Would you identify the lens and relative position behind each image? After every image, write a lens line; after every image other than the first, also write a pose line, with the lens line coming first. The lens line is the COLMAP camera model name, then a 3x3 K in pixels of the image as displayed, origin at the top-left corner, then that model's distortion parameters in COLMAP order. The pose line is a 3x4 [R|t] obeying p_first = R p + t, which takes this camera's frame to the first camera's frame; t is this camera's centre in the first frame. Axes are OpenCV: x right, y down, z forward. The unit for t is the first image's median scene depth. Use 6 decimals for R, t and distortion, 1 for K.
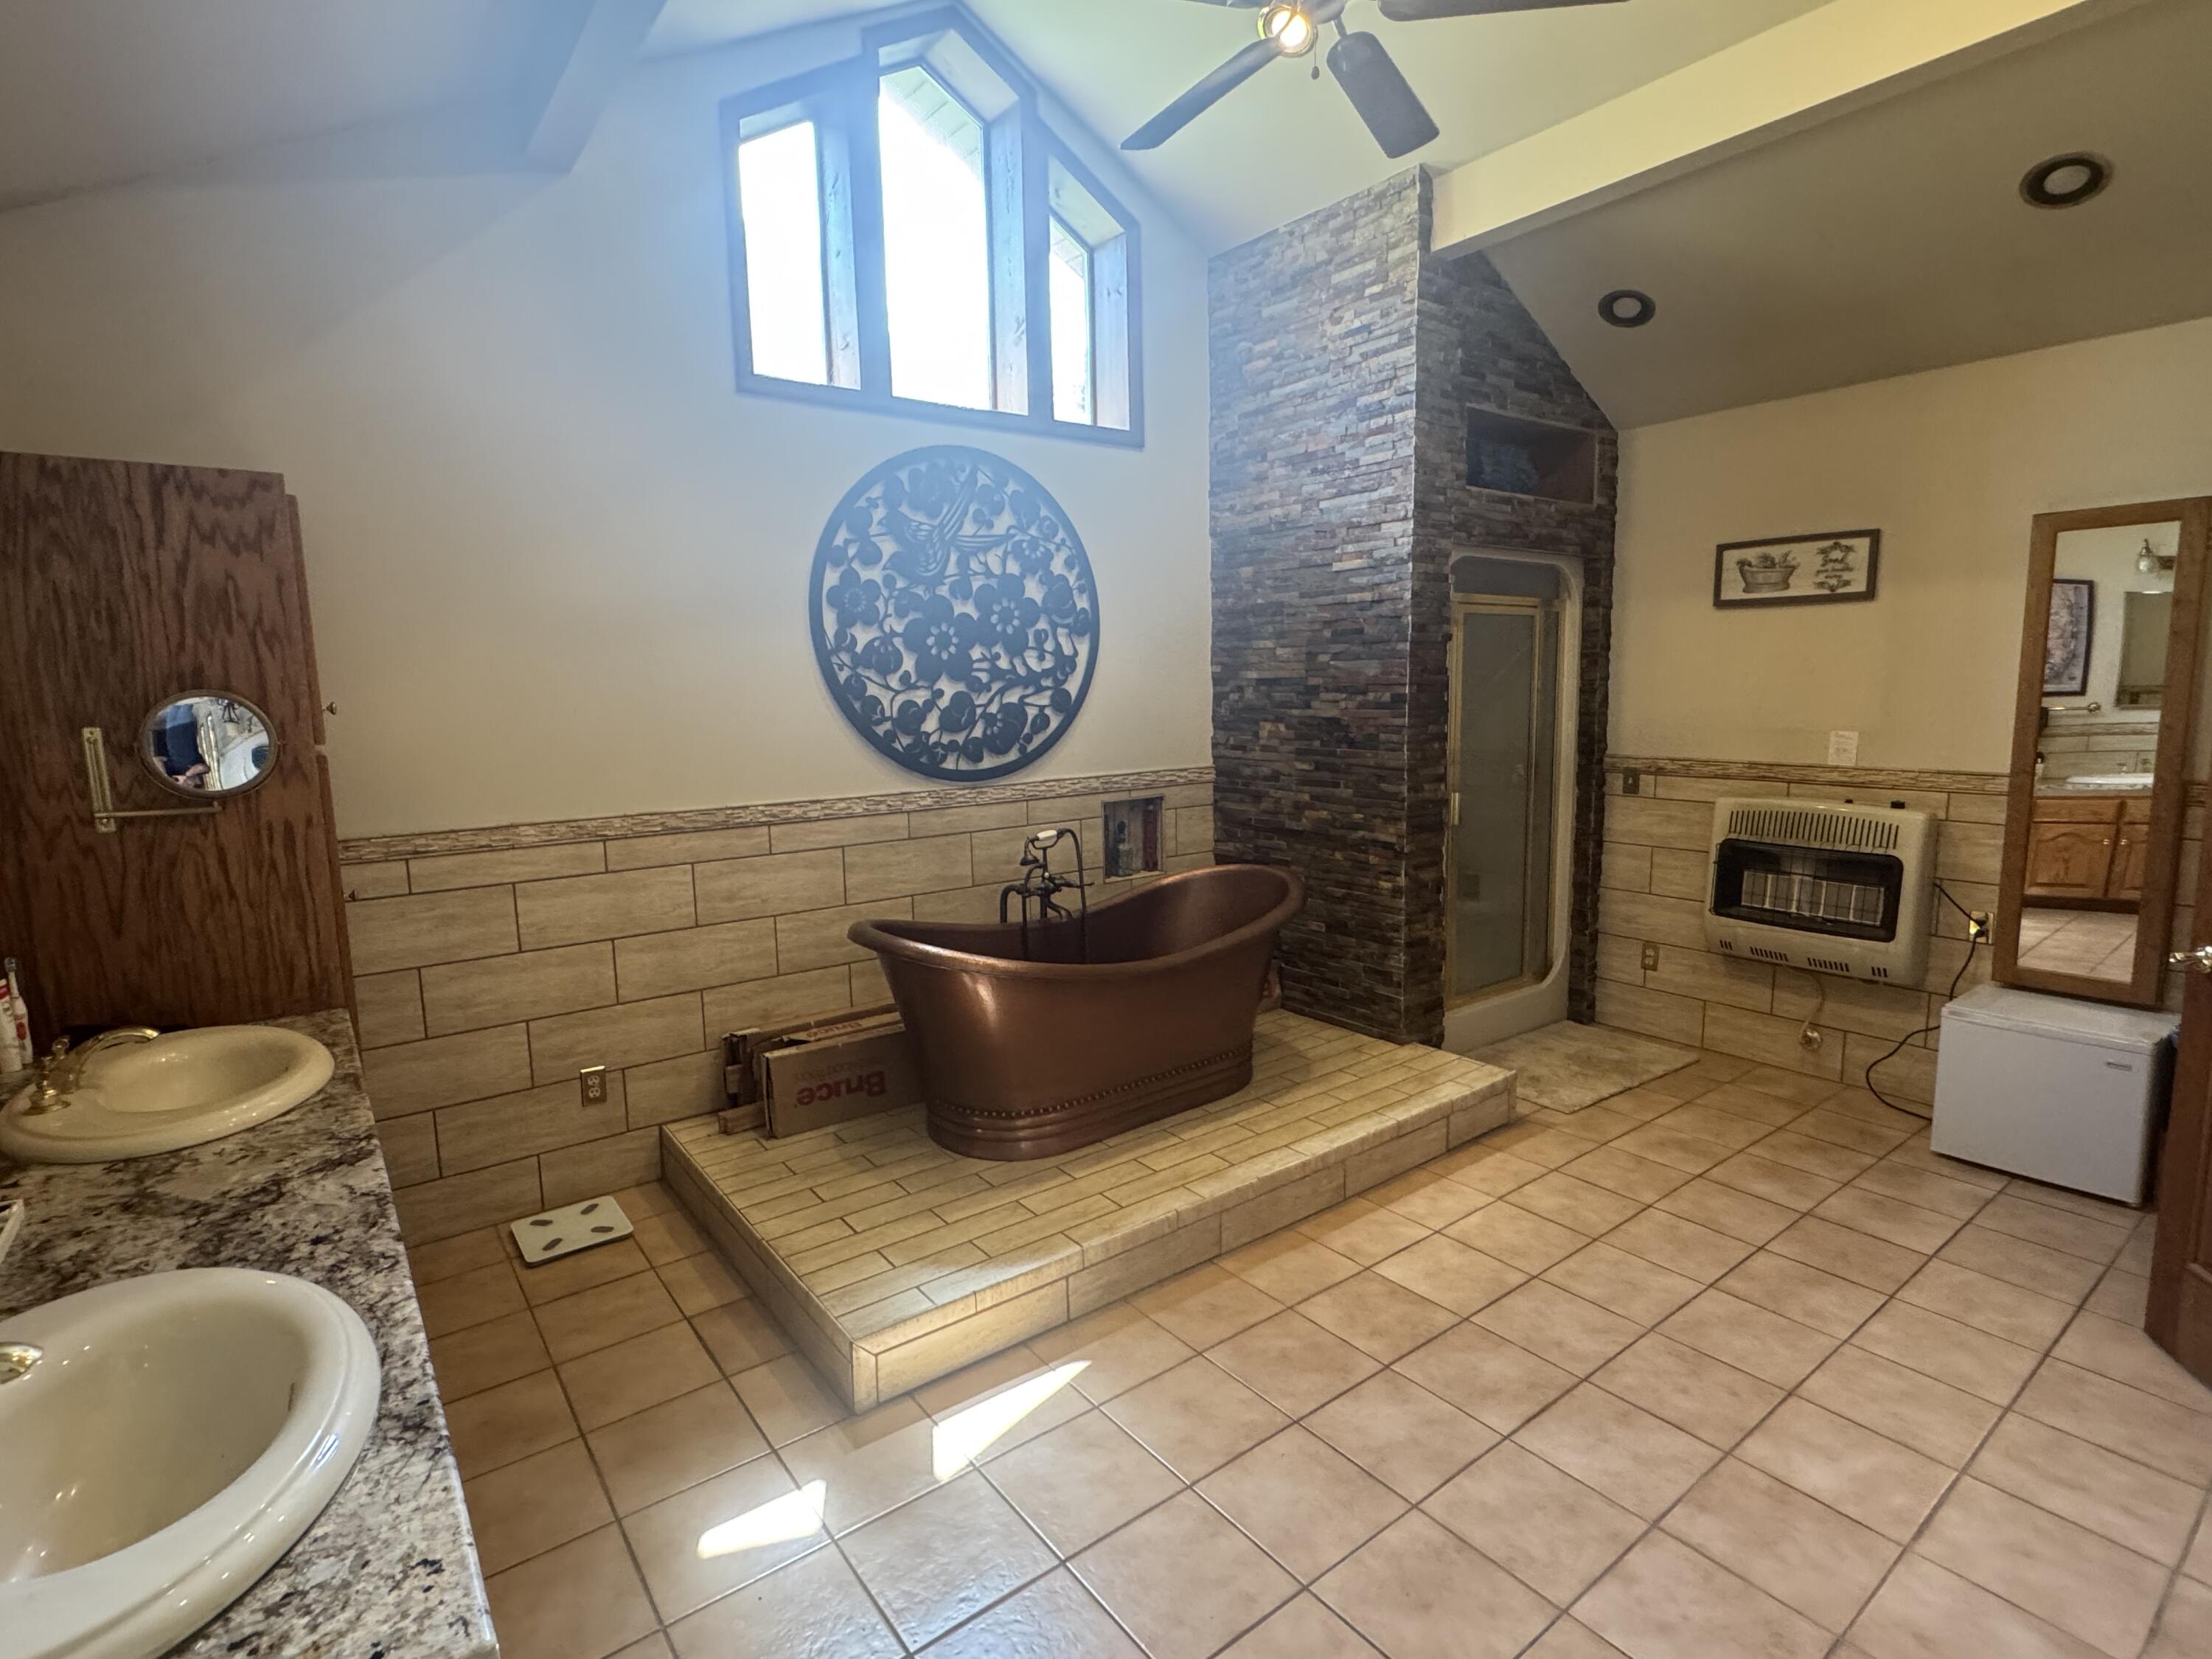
lens RADIAL K [[1084.1, 0, 1101.8], [0, 1084.1, 829.4], [0, 0, 1]] dist [-0.003056, -0.000425]
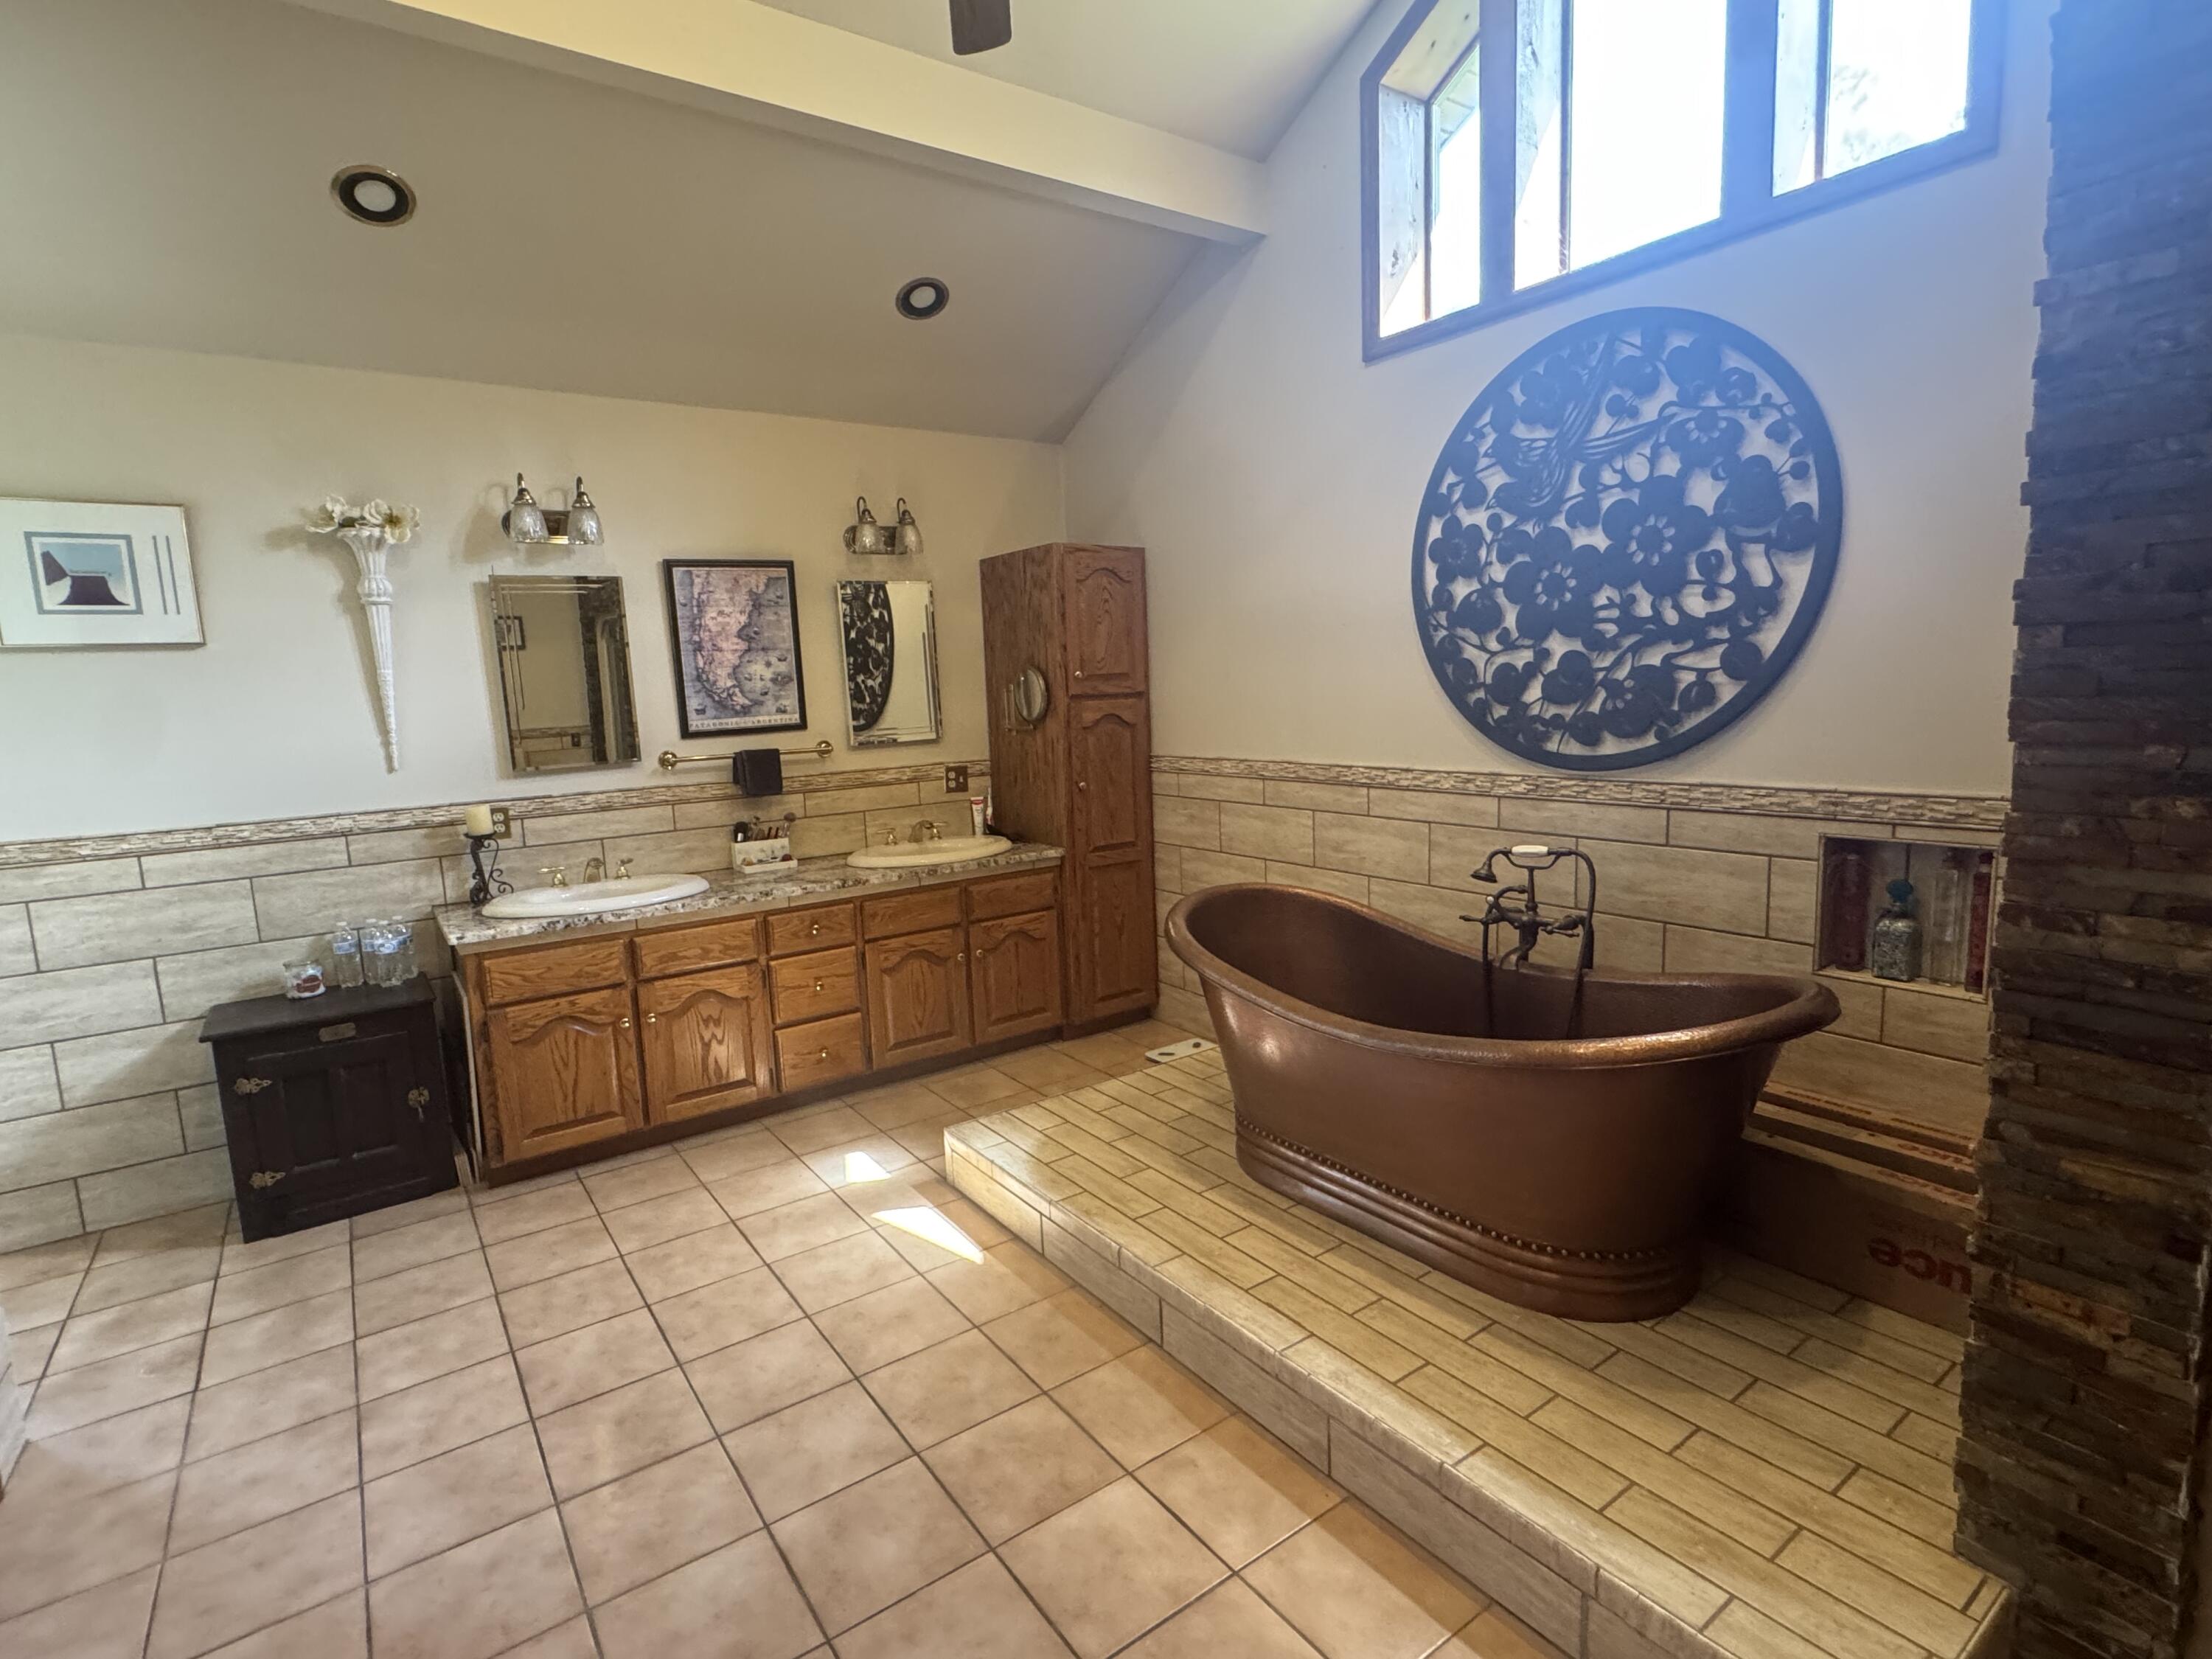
lens RADIAL K [[1084.1, 0, 1100.6], [0, 1084.1, 831.1], [0, 0, 1]] dist [-0.003056, -0.000425]
pose [[-0.025641, 0.158588, -0.987012, 0.662130], [-0.094215, 0.982558, 0.160320, -0.095566], [0.995222, 0.097102, -0.010253, 0.704244]]
